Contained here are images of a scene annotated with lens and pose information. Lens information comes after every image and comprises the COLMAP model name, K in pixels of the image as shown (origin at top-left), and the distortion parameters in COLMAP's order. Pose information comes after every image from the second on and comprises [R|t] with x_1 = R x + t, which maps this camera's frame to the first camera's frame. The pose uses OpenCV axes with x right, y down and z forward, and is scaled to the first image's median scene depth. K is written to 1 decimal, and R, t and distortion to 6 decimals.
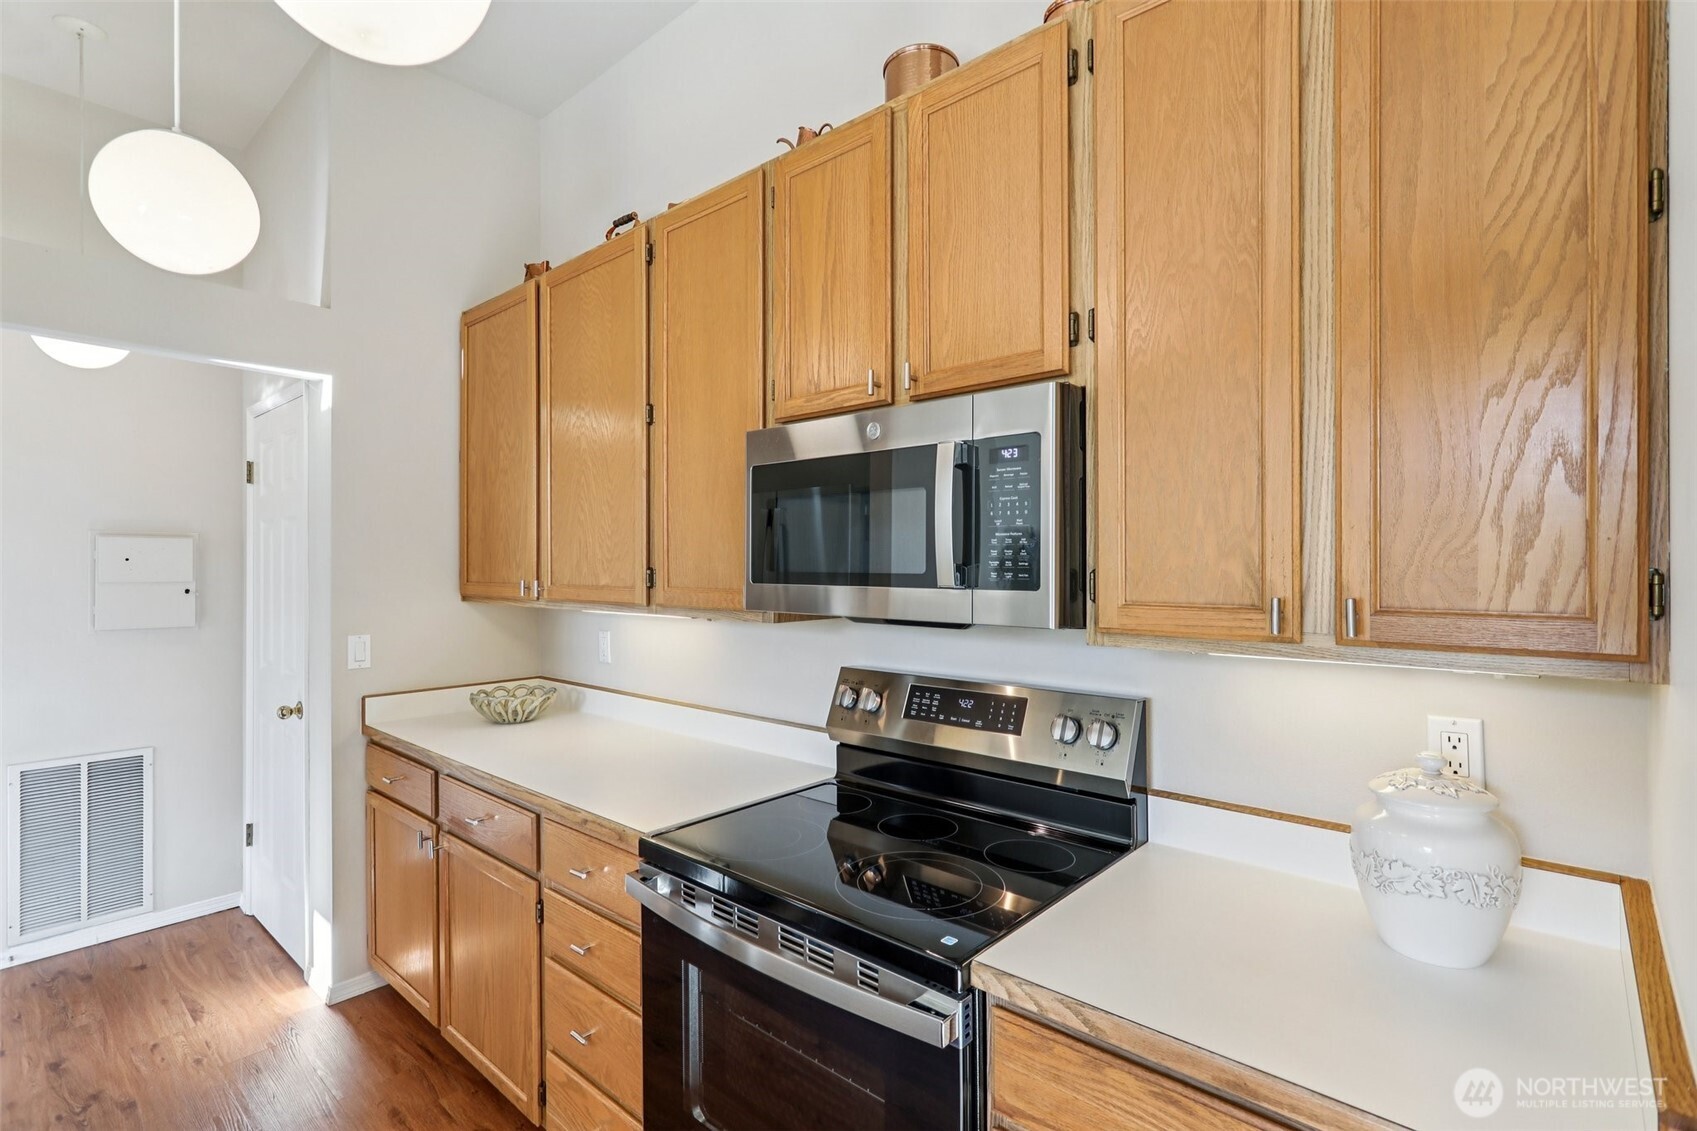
lens RADIAL K [[802.8, 0, 848.5], [0, 802.8, 565.5], [0, 0, 1]] dist [0.001414, 0.000536]
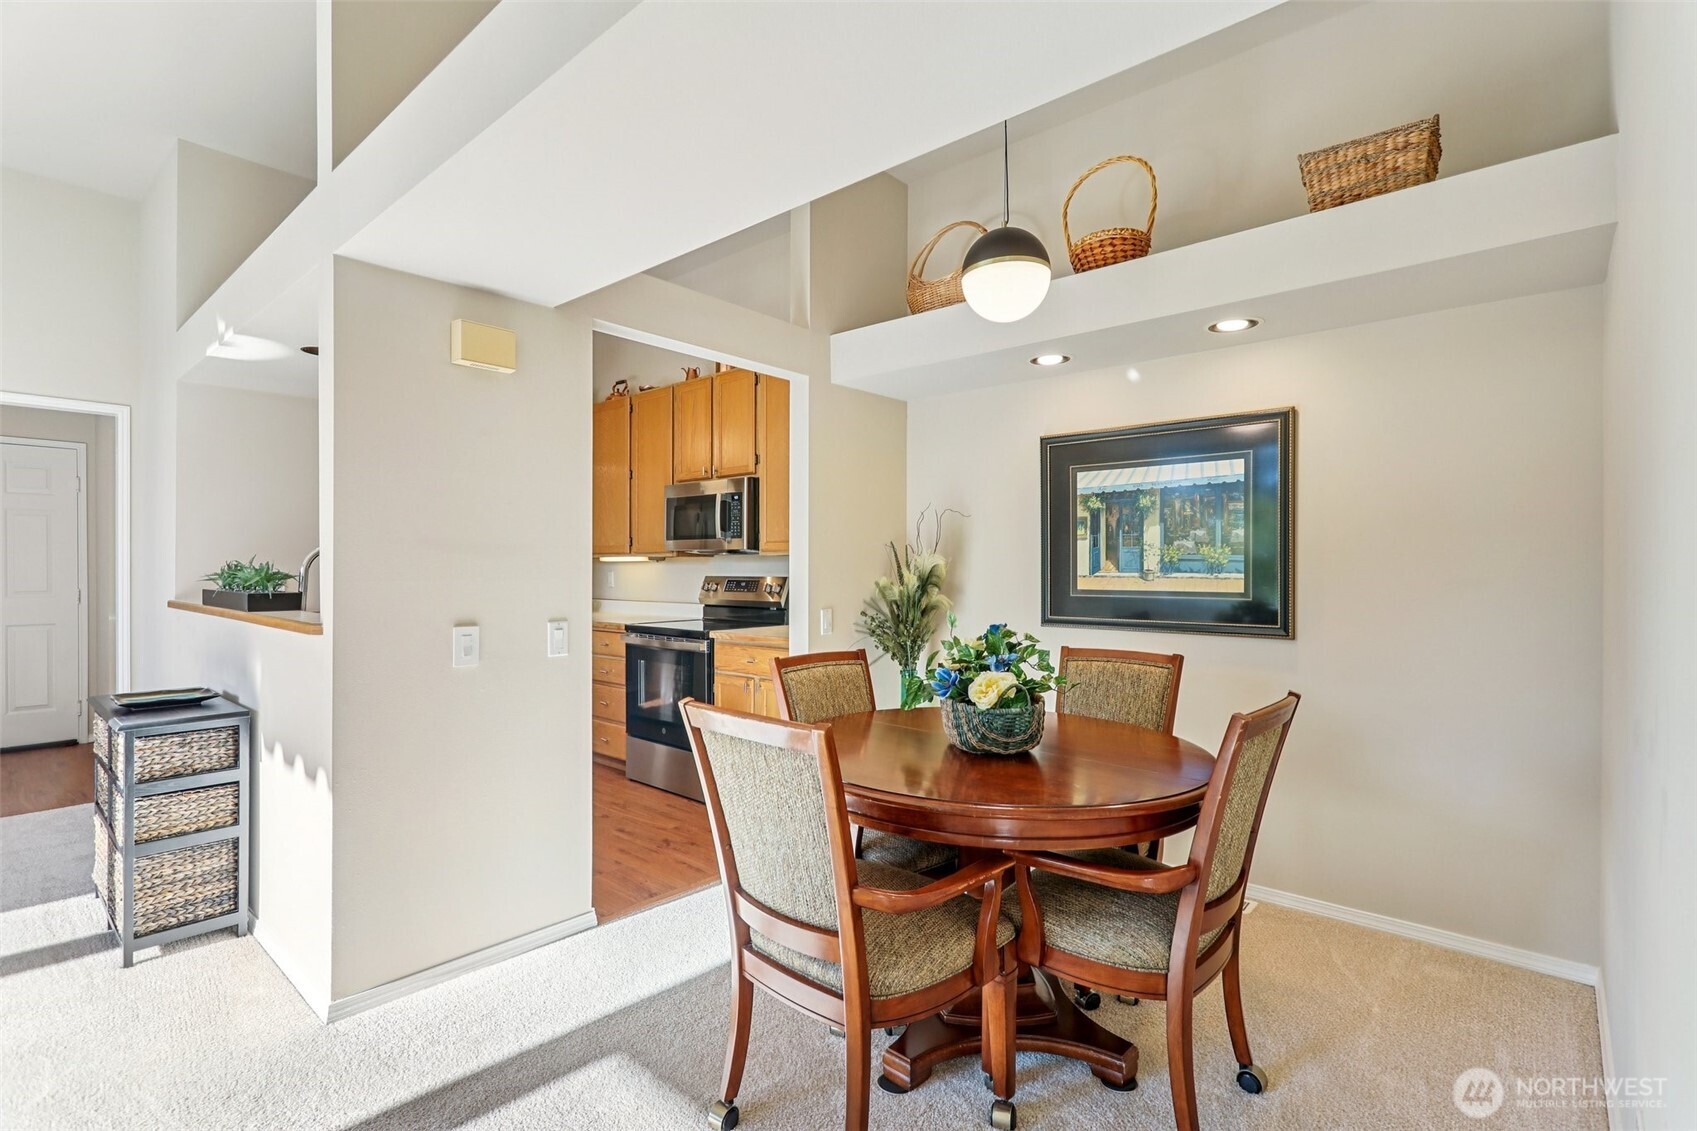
lens RADIAL K [[792.1, 0, 842.6], [0, 792.1, 569.3], [0, 0, 1]] dist [-0.002477, 0.000103]
pose [[1.000000, 0.000917, -0.000090, 0.478352], [-0.000917, 1.000000, -0.000304, 0.117225], [0.000090, 0.000304, 1.000000, -1.698706]]
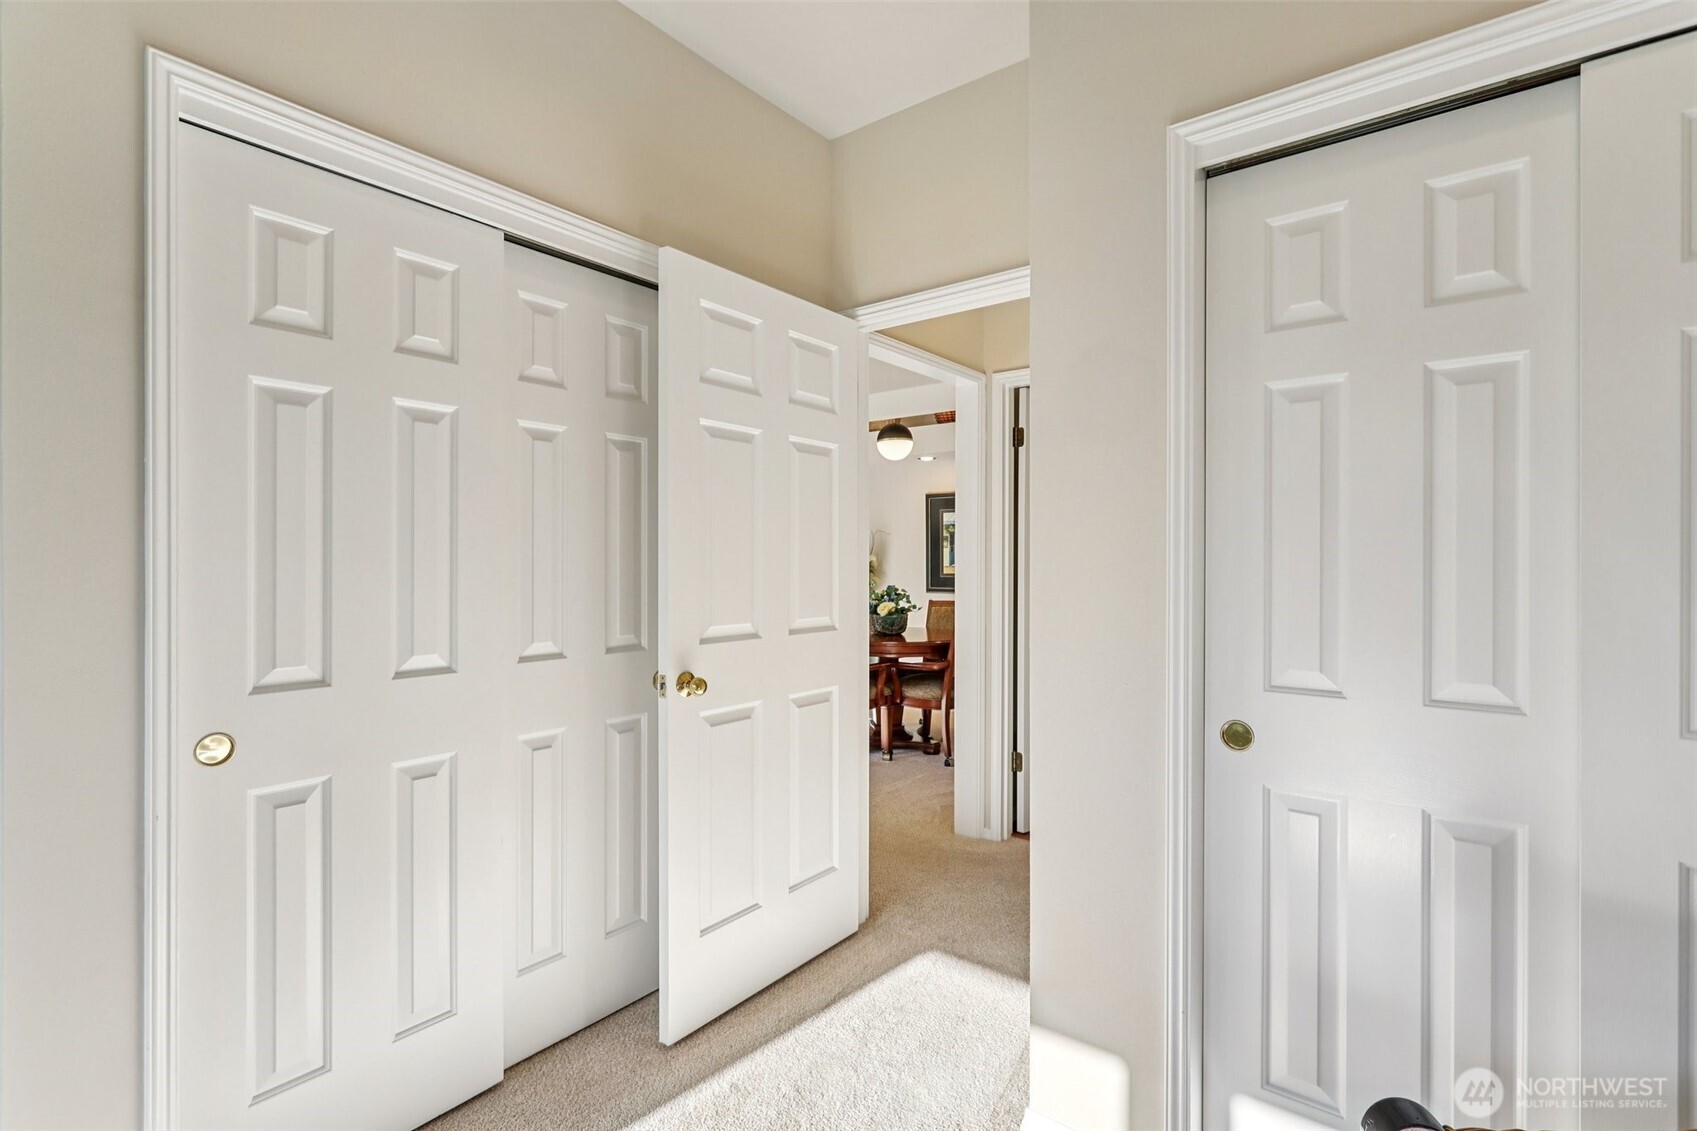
lens RADIAL K [[792.1, 0, 842.6], [0, 792.1, 569.3], [0, 0, 1]] dist [-0.002477, 0.000103]
pose [[0.998406, 0.004434, 0.056268, 0.290583], [-0.004904, 0.999954, 0.008211, 0.117646], [-0.056229, -0.008474, 0.998382, -4.638494]]
